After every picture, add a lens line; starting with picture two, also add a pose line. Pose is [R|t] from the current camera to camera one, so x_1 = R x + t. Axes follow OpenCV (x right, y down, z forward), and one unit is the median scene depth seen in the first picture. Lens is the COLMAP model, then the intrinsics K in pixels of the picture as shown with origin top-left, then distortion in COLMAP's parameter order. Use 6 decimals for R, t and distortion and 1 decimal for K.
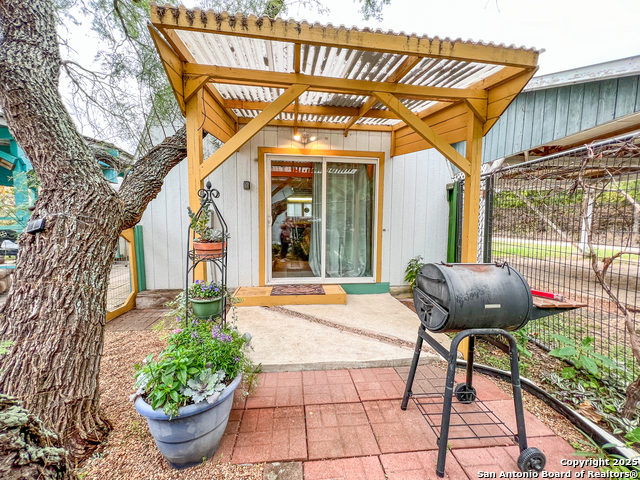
lens RADIAL K [[255.5, 0, 318.6], [0, 255.5, 238.4], [0, 0, 1]] dist [0.010067, -0.003765]
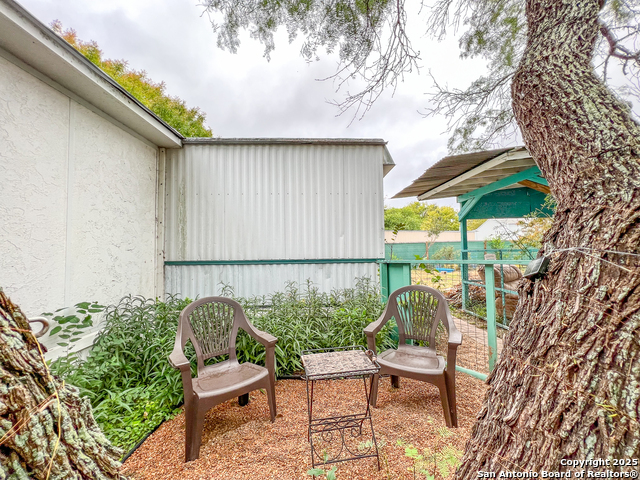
lens RADIAL K [[255.5, 0, 318.6], [0, 255.5, 238.4], [0, 0, 1]] dist [0.010067, -0.003765]
pose [[-0.123715, -0.049921, -0.991061, -0.355299], [-0.056496, 0.997468, -0.043191, -0.061467], [0.990708, 0.050648, -0.126222, 0.502584]]
